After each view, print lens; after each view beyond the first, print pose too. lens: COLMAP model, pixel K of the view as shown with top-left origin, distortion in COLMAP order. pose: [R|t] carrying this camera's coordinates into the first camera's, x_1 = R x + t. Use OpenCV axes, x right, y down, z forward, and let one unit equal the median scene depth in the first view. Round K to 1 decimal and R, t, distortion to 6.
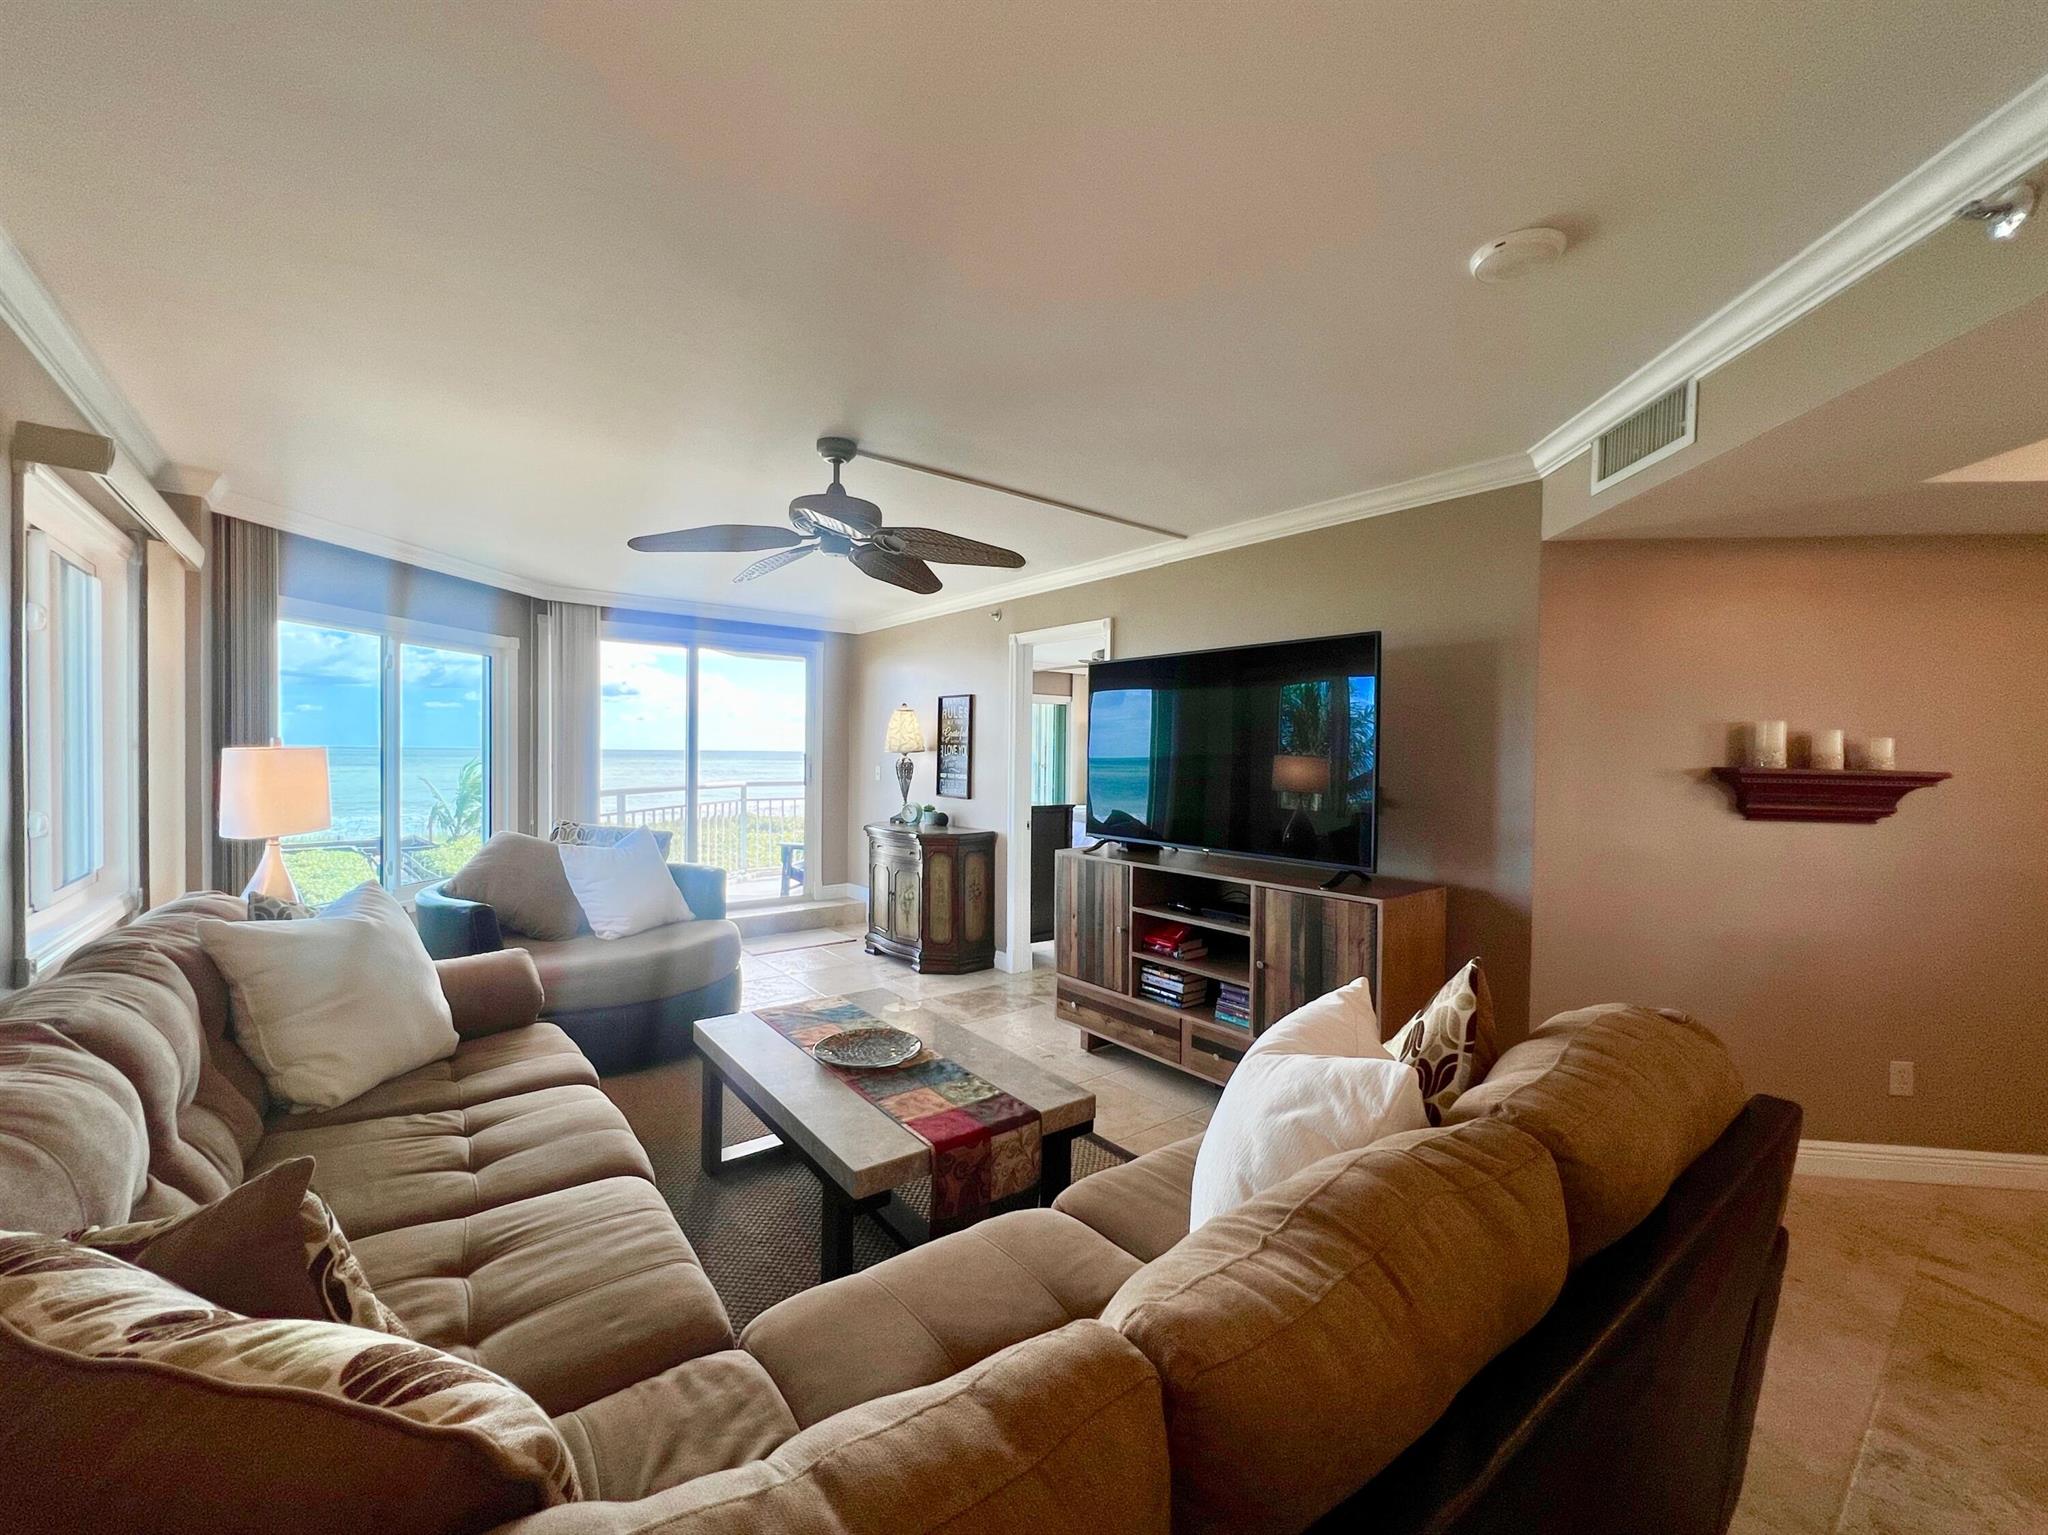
lens RADIAL K [[836.1, 0, 1008.1], [0, 836.1, 761.2], [0, 0, 1]] dist [-0.000611, 0.000057]
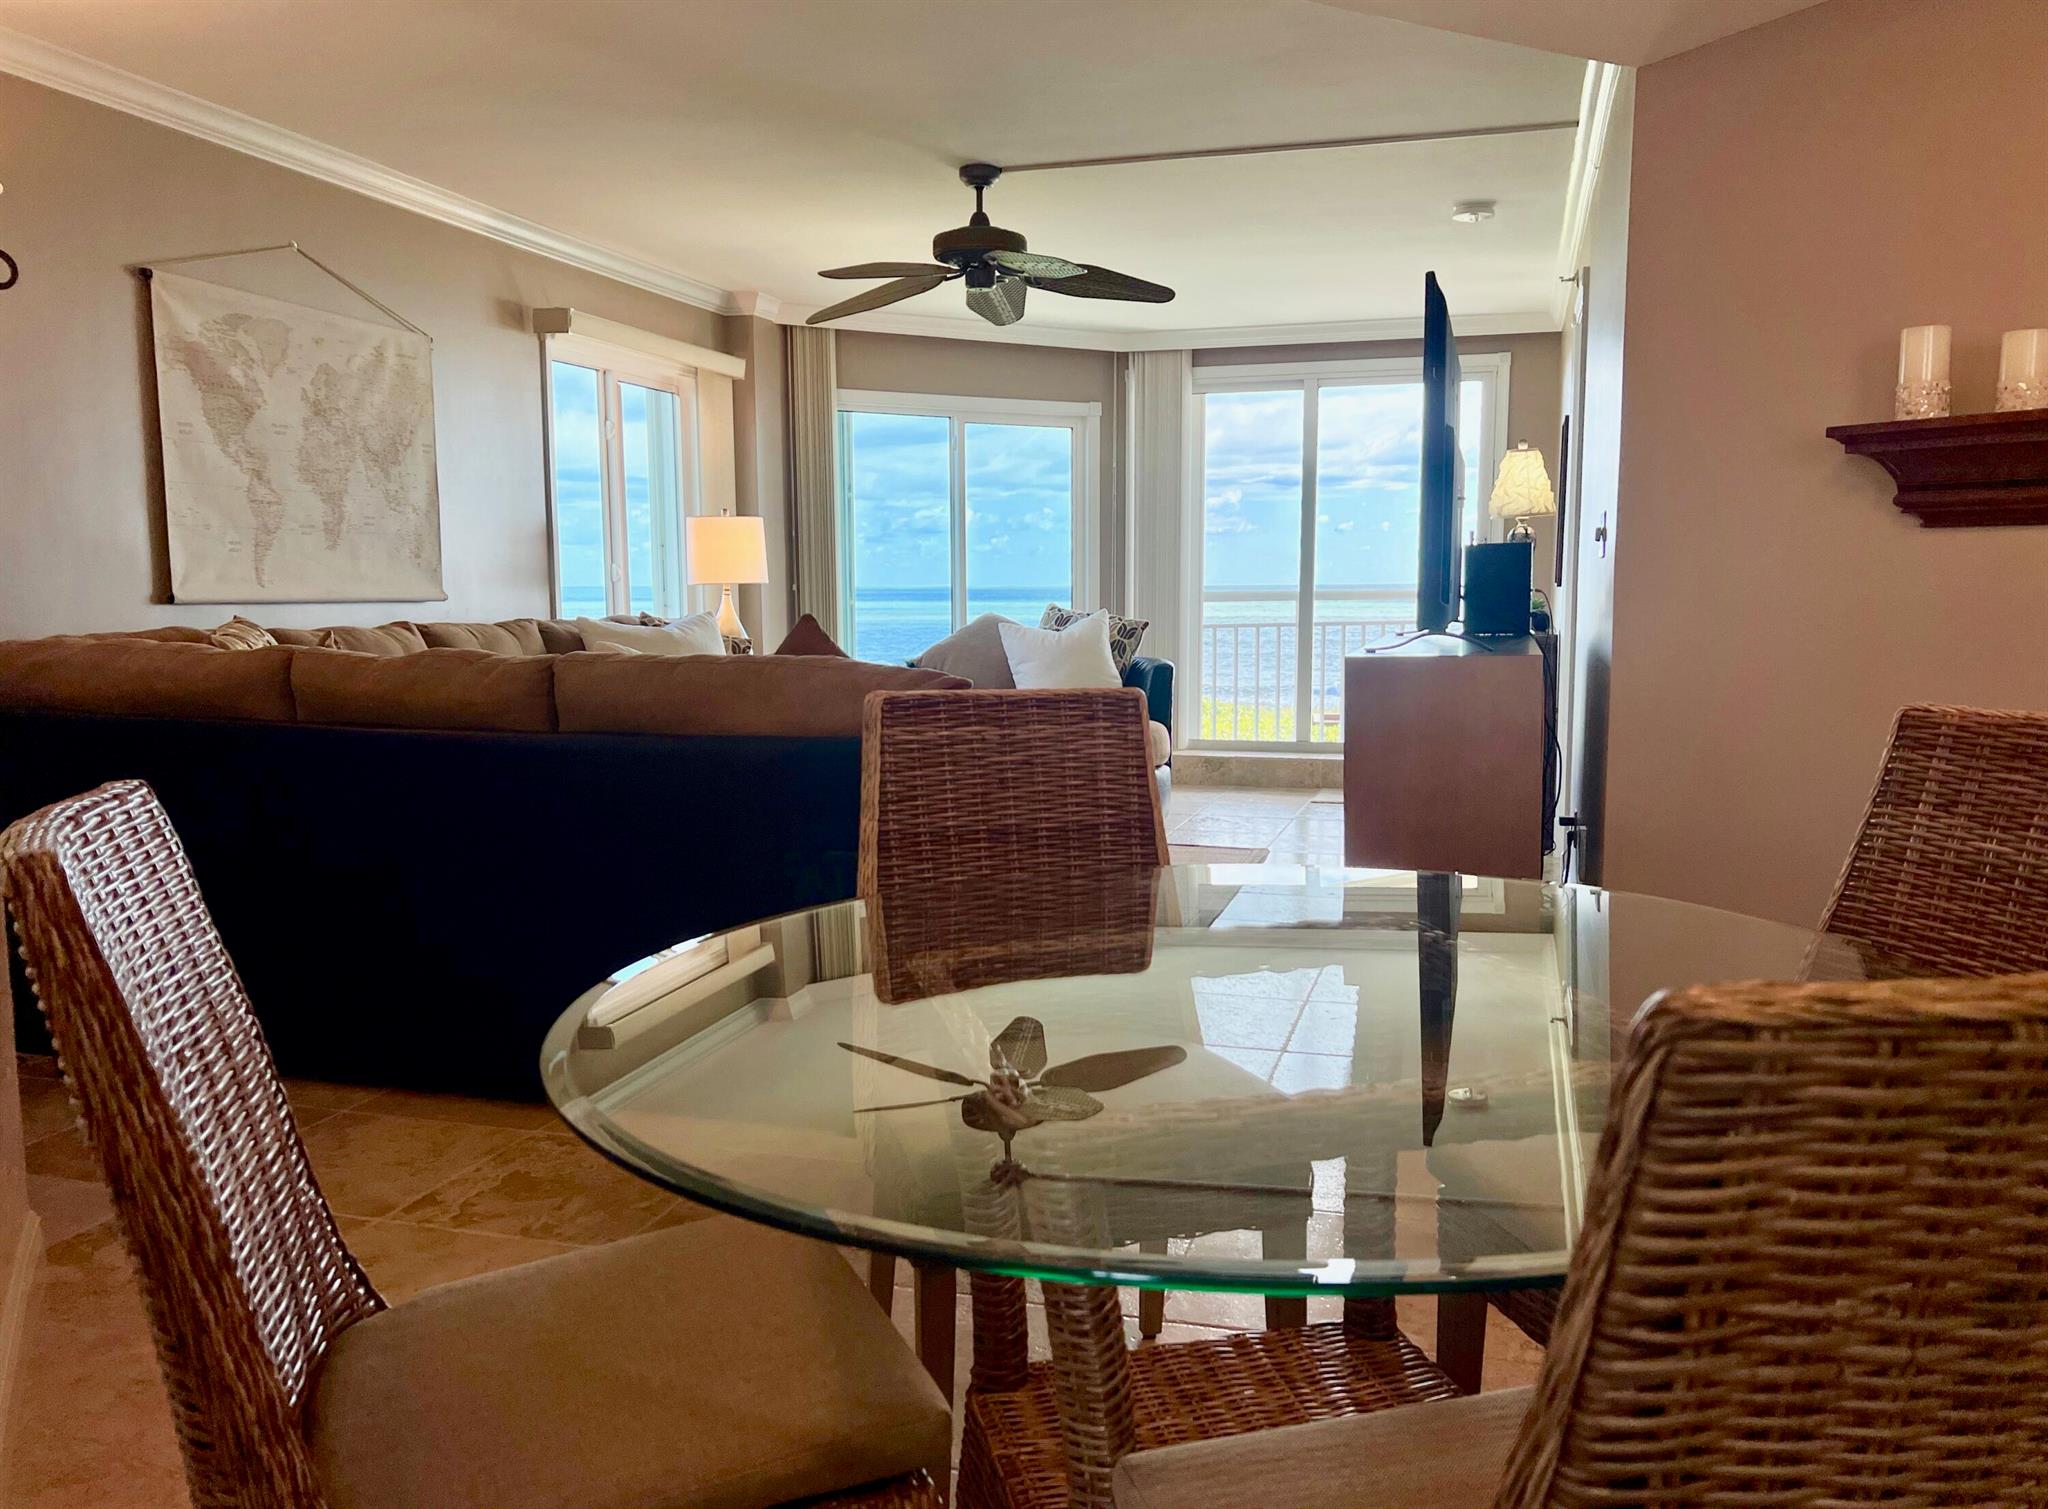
lens RADIAL K [[1591.2, 0, 1032.6], [0, 1591.2, 775.1], [0, 0, 1]] dist [0.012695, 0.013982]
pose [[0.583646, 0.082922, -0.807763, 0.869217], [0.004023, 0.994465, 0.104994, 0.073652], [0.811999, -0.064529, 0.580081, -0.039222]]
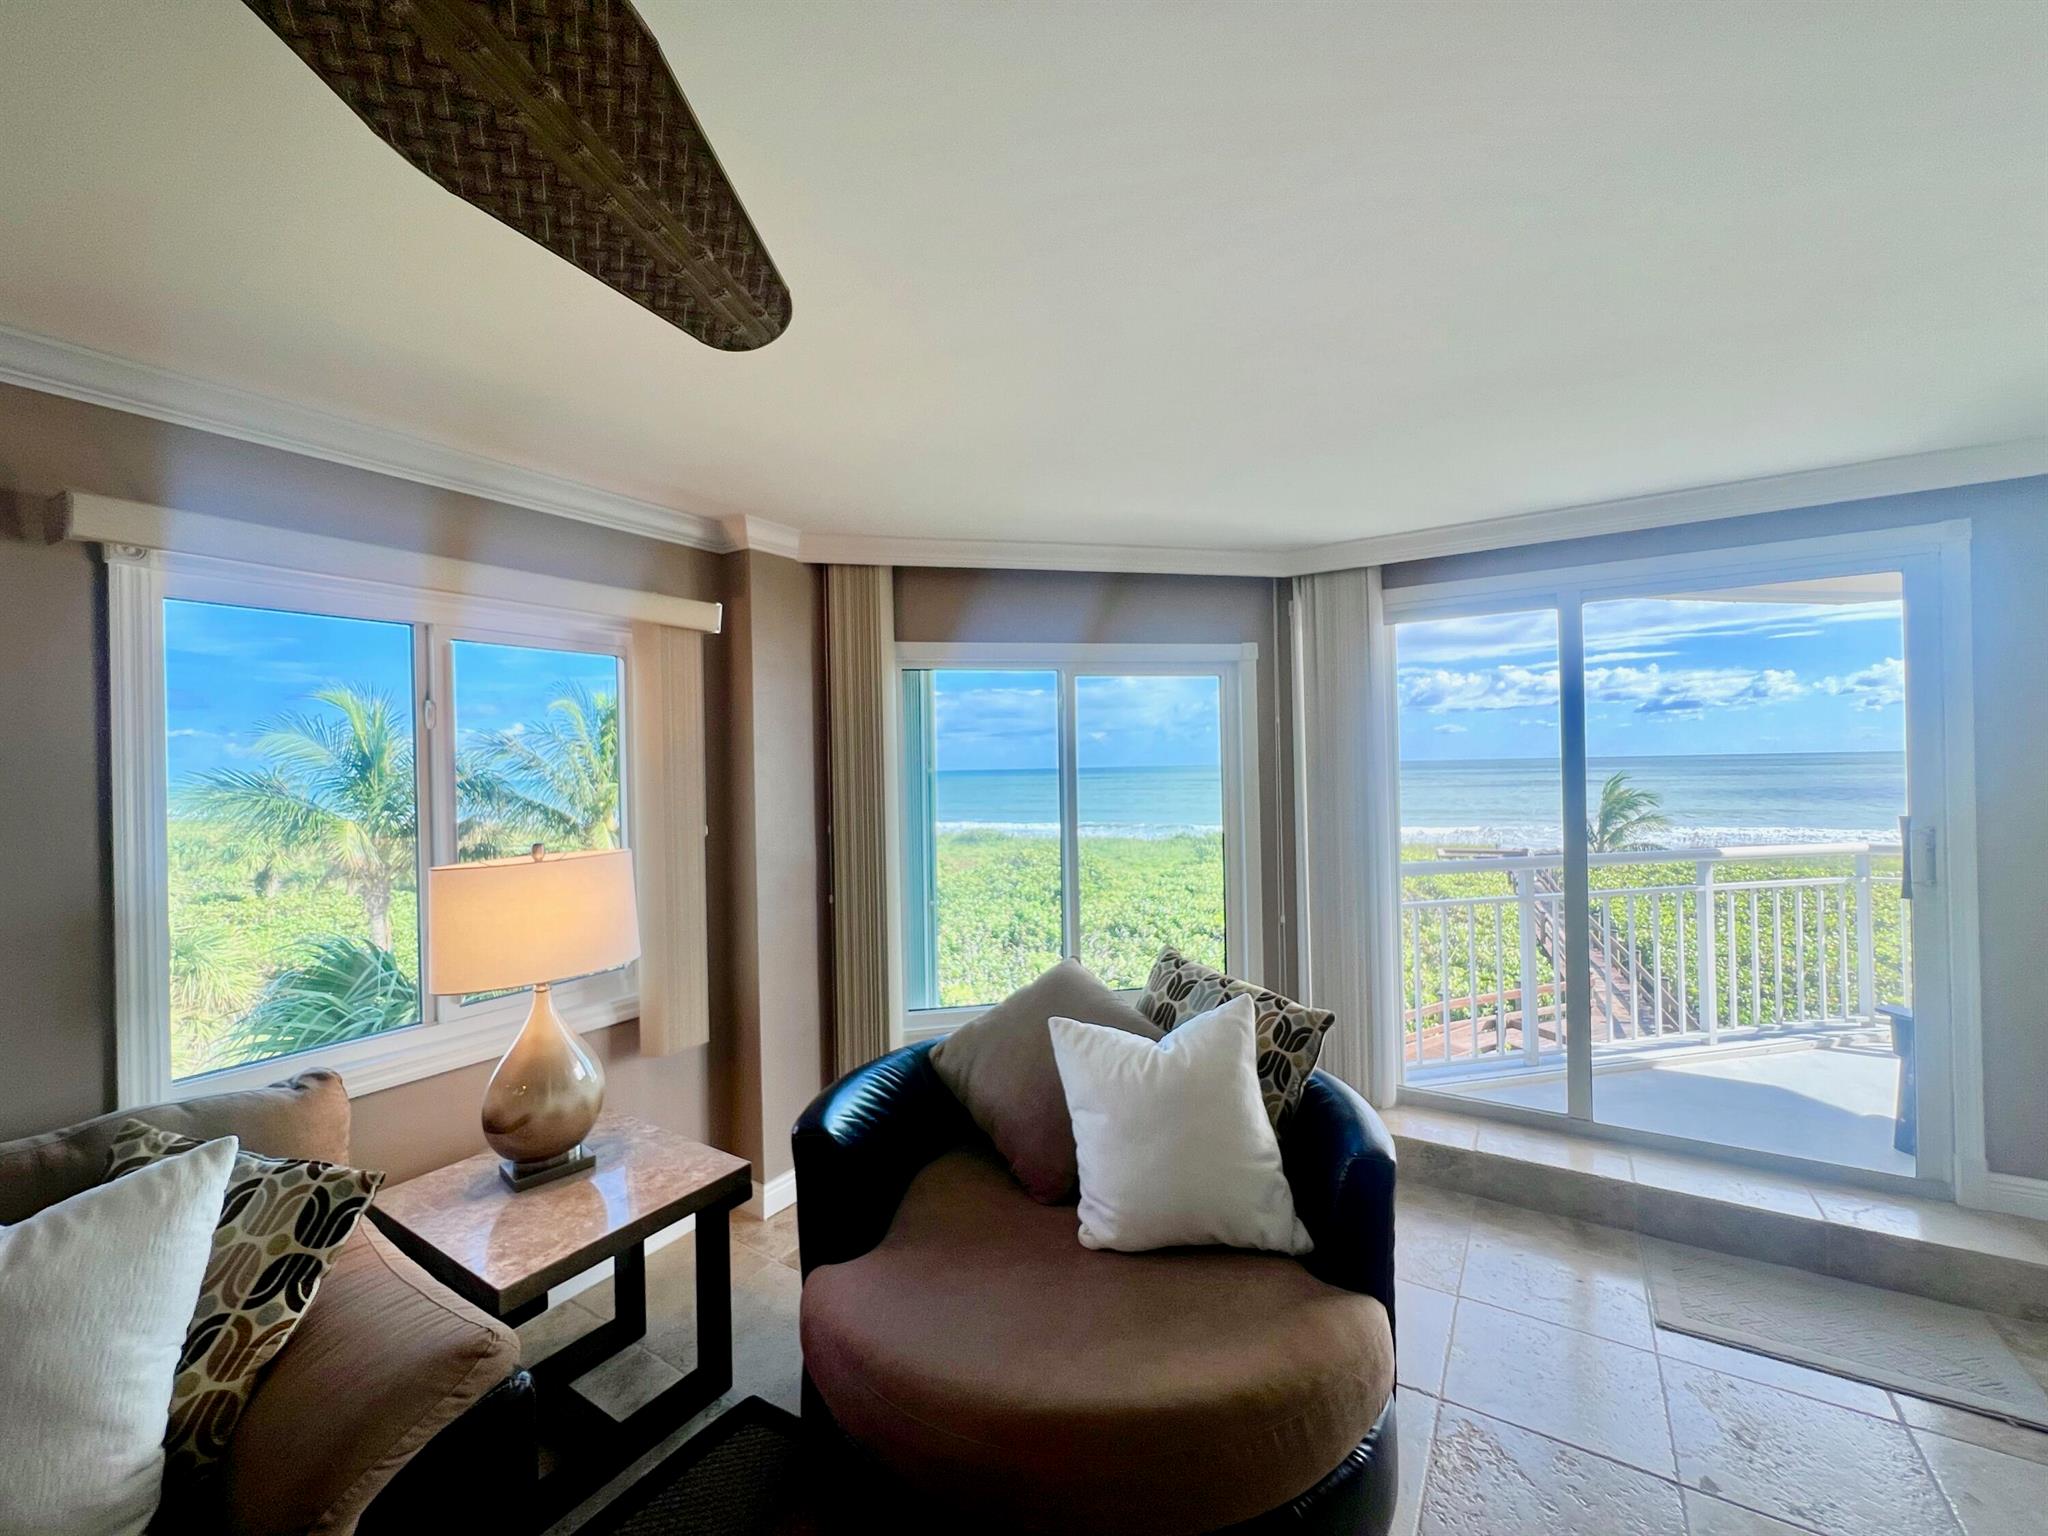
lens RADIAL K [[836.1, 0, 1019.4], [0, 836.1, 756.2], [0, 0, 1]] dist [-0.000611, 0.000057]
pose [[0.334158, -0.027002, -0.942130, -0.019547], [0.019302, 0.999576, -0.021802, -0.052857], [0.942319, -0.010900, 0.334538, 0.705274]]
